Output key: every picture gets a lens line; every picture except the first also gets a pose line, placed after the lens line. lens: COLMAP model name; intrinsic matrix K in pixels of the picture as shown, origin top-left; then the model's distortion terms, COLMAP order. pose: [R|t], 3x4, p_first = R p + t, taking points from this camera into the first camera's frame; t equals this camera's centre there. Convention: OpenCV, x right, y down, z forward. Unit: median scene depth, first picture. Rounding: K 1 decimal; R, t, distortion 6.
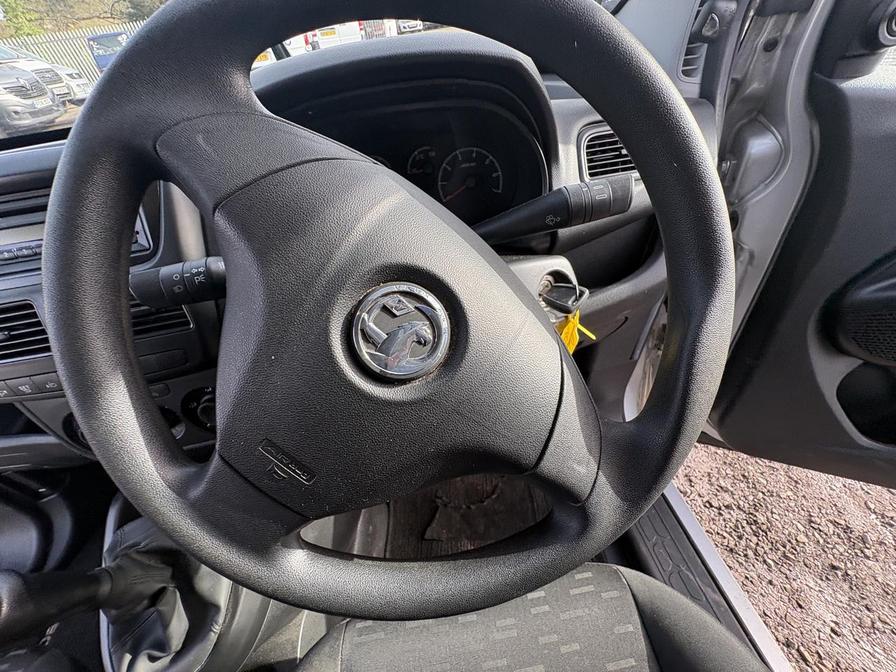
lens RADIAL K [[357.8, 0, 448.4], [0, 357.8, 335.8], [0, 0, 1]] dist [-0.000224, -0.000472]
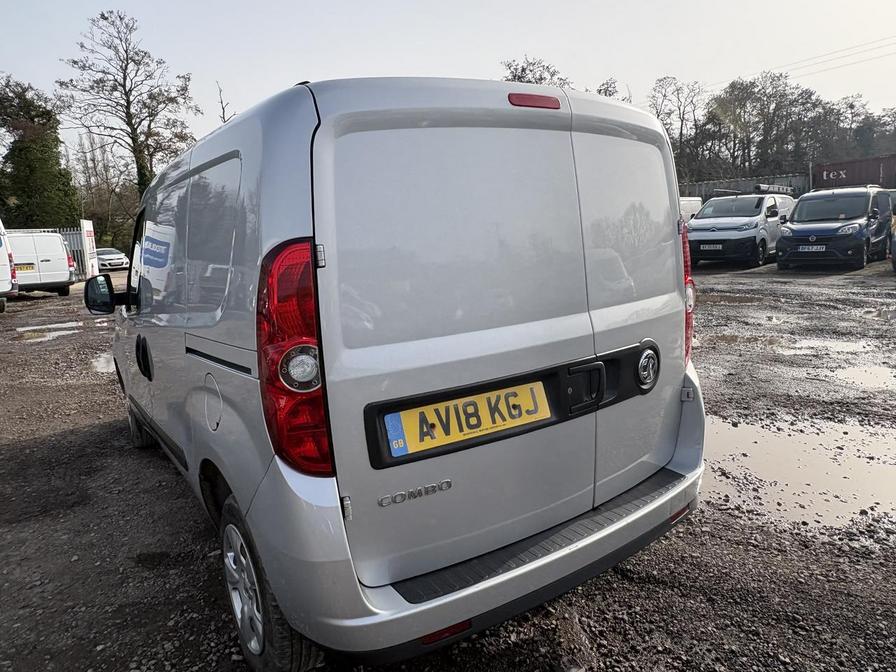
lens RADIAL K [[597.3, 0, 448.0], [0, 597.3, 336.0], [0, 0, 1]] dist [-0.003807, -0.002630]
pose [[0.894666, -0.016625, 0.446426, -1.307296], [0.266770, 0.821452, -0.504034, 3.094500], [-0.358338, 0.570035, 0.739360, -3.622805]]
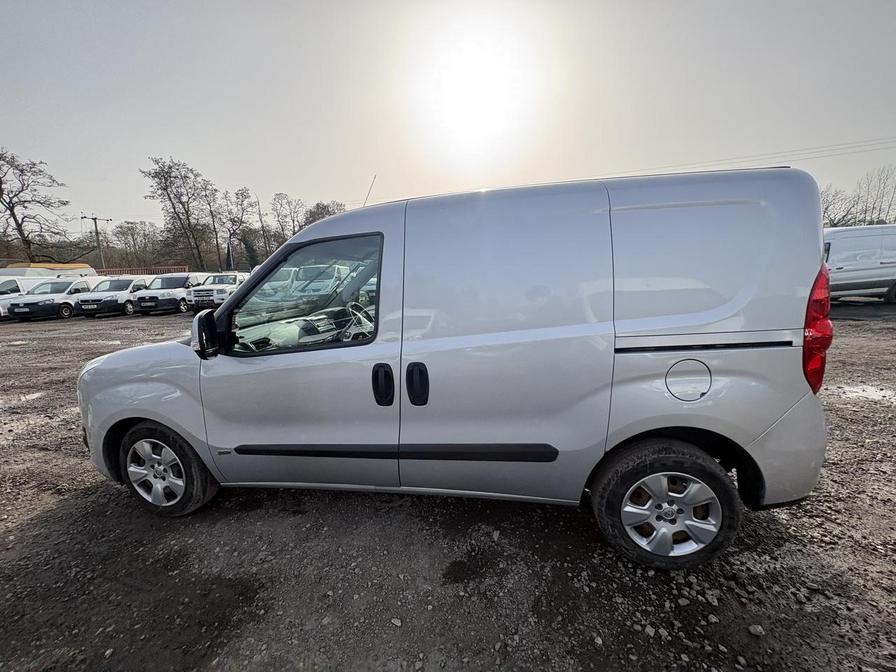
lens RADIAL K [[355.5, 0, 448.0], [0, 355.5, 336.0], [0, 0, 1]] dist [-0.000802, 0.000284]
pose [[0.306303, -0.063469, 0.949816, -3.218662], [0.641028, 0.751390, -0.156513, 1.244708], [-0.703748, 0.656799, 0.270838, -1.263178]]
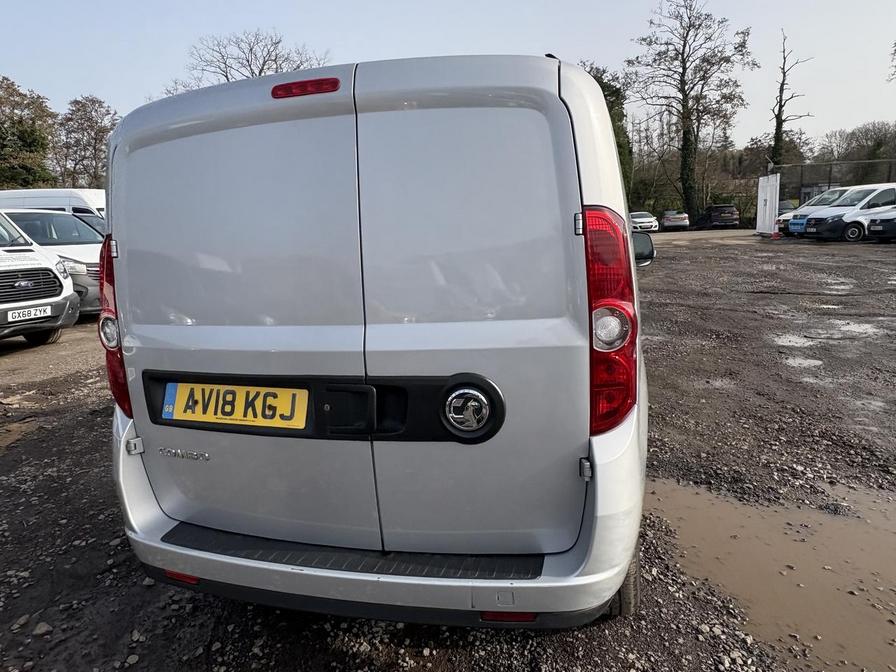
lens RADIAL K [[595.9, 0, 453.0], [0, 595.9, 335.1], [0, 0, 1]] dist [-0.000225, -0.000671]
pose [[0.918500, 0.133979, -0.372032, 1.250641], [-0.301298, 0.846441, -0.439041, 2.802585], [0.256081, 0.515351, 0.817824, -3.686879]]
